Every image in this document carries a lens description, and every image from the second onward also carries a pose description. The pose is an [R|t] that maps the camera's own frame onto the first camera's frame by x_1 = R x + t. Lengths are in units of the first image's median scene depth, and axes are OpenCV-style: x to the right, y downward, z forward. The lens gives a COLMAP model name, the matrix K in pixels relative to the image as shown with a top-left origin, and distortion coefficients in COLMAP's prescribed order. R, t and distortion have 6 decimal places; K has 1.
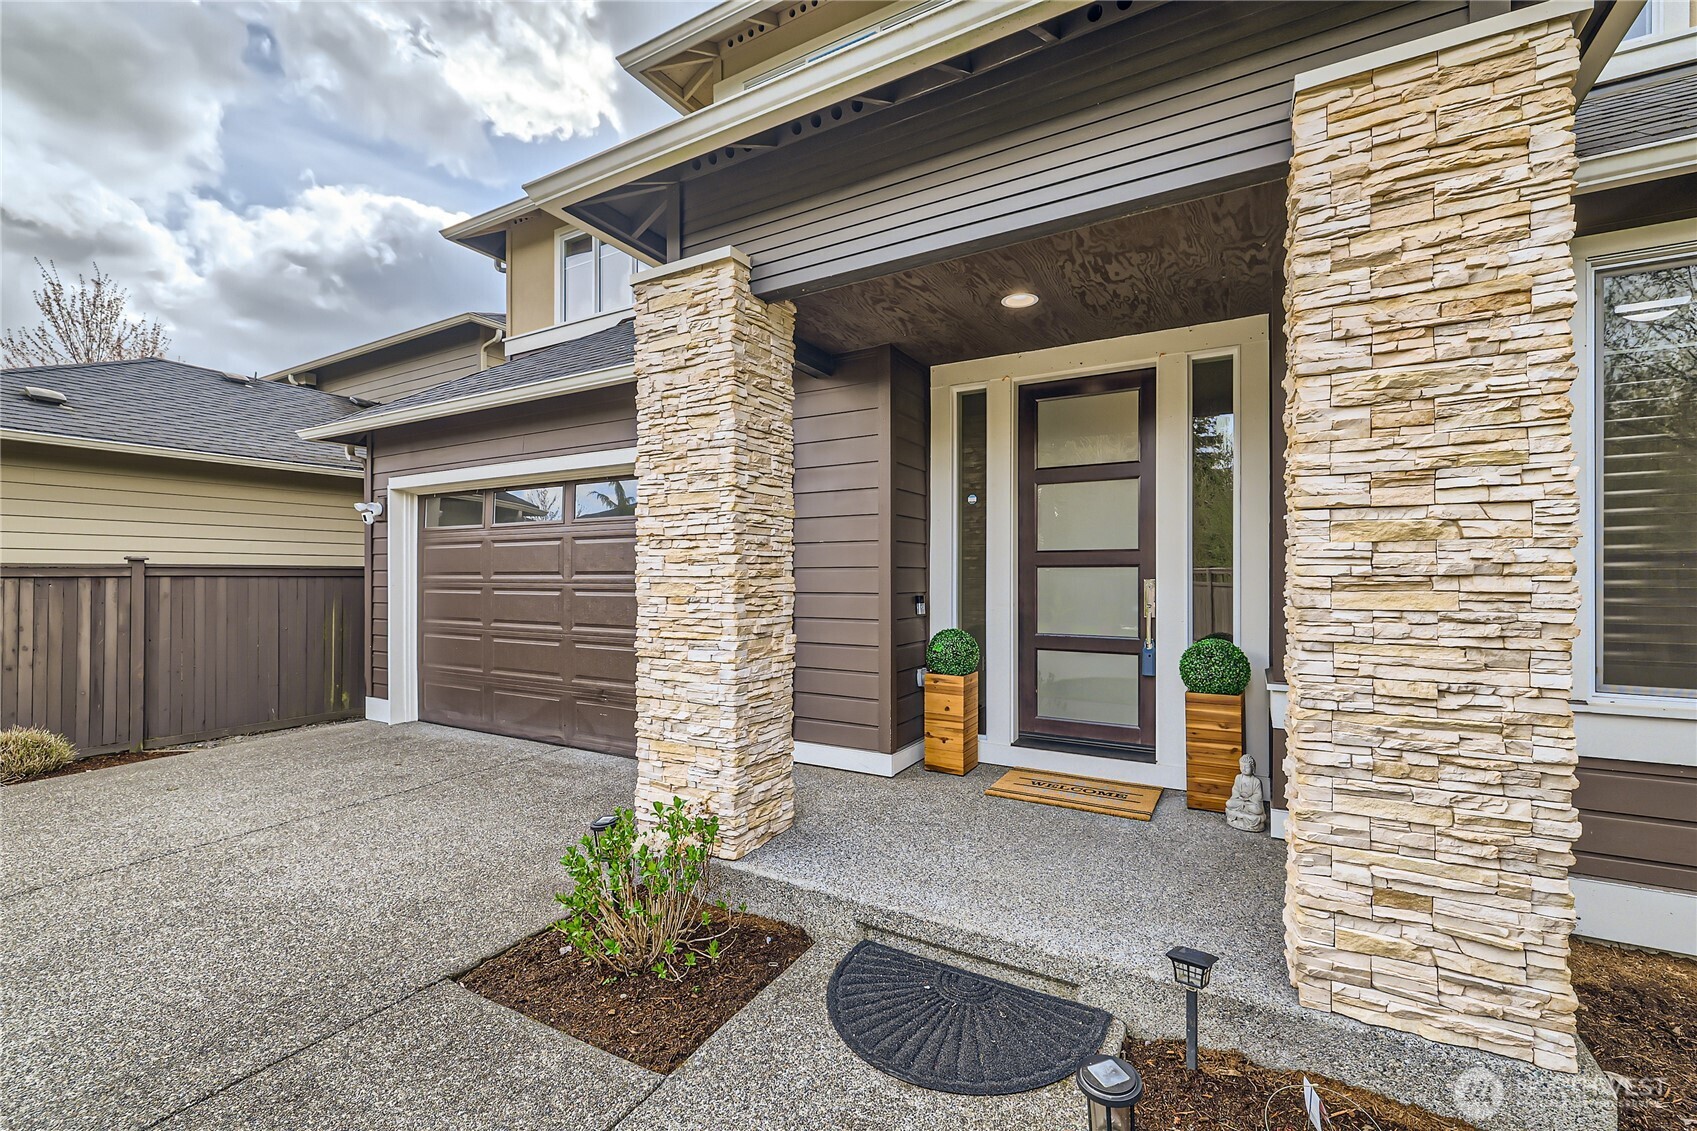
lens RADIAL K [[711.8, 0, 858.5], [0, 711.8, 574.2], [0, 0, 1]] dist [0.000017, -0.000035]
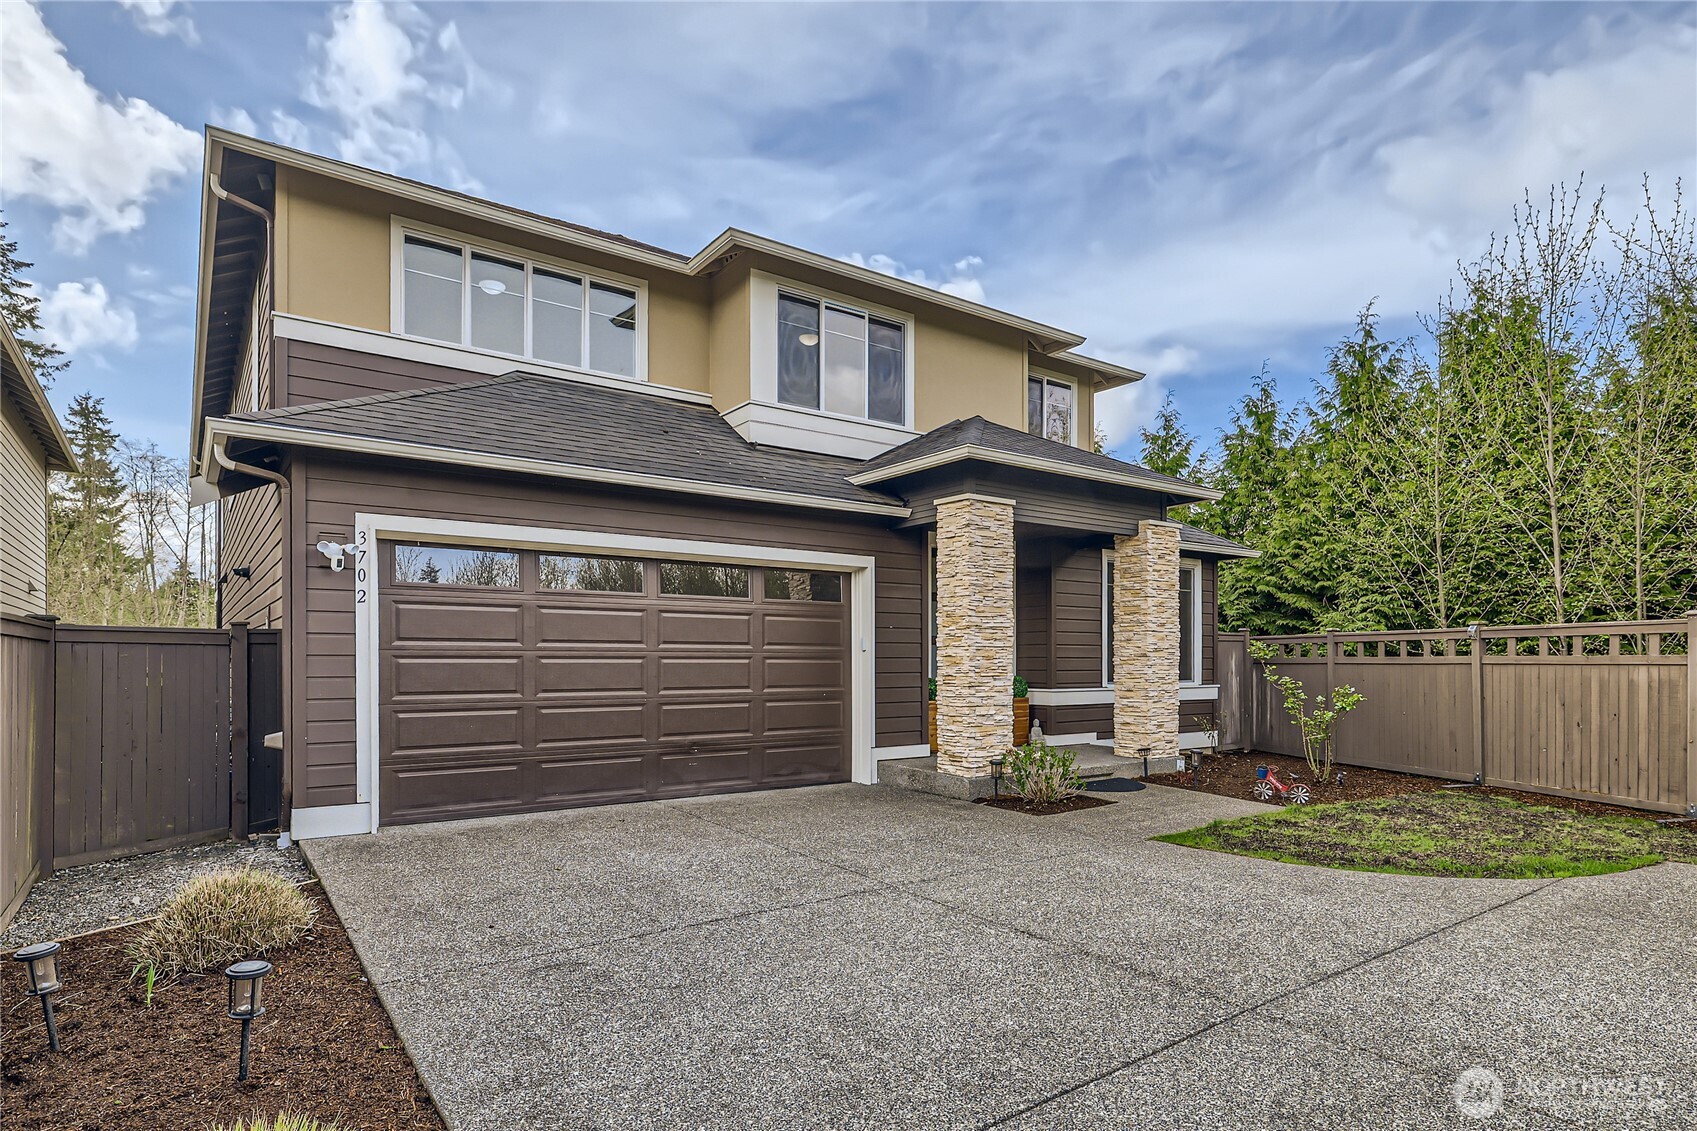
lens RADIAL K [[932.1, 0, 851.5], [0, 932.1, 661.1], [0, 0, 1]] dist [0.003272, 0.000439]
pose [[0.415621, 0.001920, 0.909536, -1.619173], [-0.004507, 0.999990, -0.000051, 0.026690], [-0.909527, -0.004079, 0.415625, 0.127867]]
